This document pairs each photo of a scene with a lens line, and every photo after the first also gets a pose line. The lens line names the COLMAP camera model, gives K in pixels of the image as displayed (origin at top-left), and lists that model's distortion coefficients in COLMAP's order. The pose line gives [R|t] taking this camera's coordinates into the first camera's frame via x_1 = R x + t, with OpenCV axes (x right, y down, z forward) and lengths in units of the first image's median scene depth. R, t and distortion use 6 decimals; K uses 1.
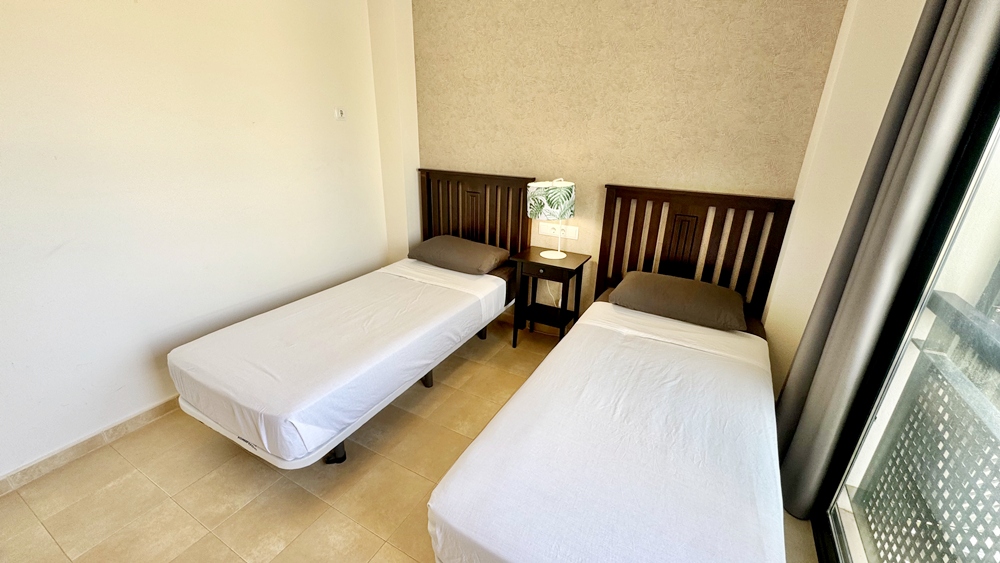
lens RADIAL K [[398.4, 0, 499.0], [0, 398.4, 280.6], [0, 0, 1]] dist [-0.003644, 0.000604]
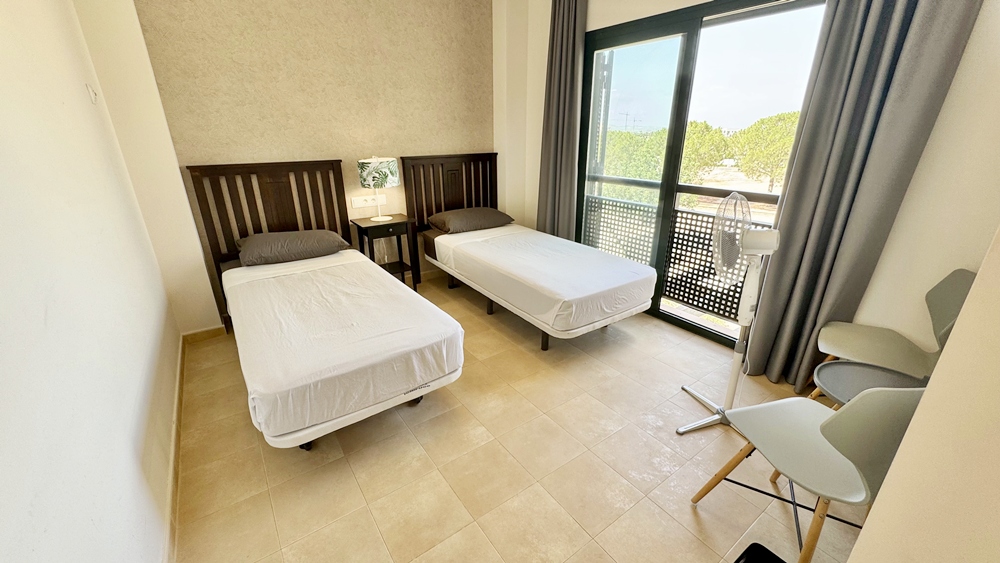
lens RADIAL K [[398.4, 0, 497.8], [0, 398.4, 281.2], [0, 0, 1]] dist [-0.003644, 0.000604]
pose [[0.434408, -0.341563, 0.833441, -0.866641], [0.335997, 0.919970, 0.201895, -0.015818], [-0.835701, 0.192329, 0.514406, 0.107667]]
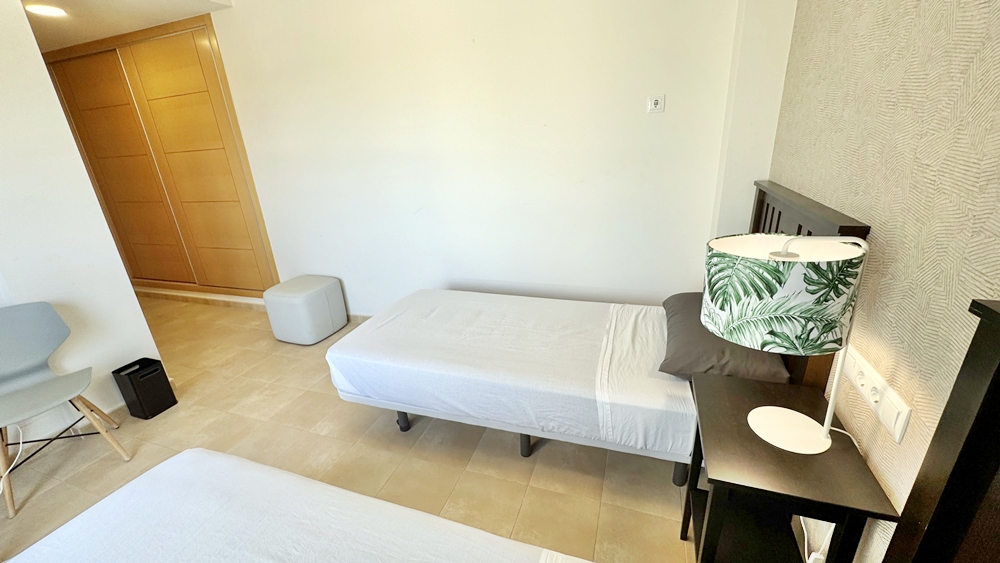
lens RADIAL K [[398.4, 0, 499.5], [0, 398.4, 282.8], [0, 0, 1]] dist [-0.003644, 0.000604]
pose [[0.163513, 0.309272, -0.936811, 0.435609], [-0.293502, 0.921843, 0.253103, -0.224983], [0.941870, 0.233571, 0.241505, 0.665336]]
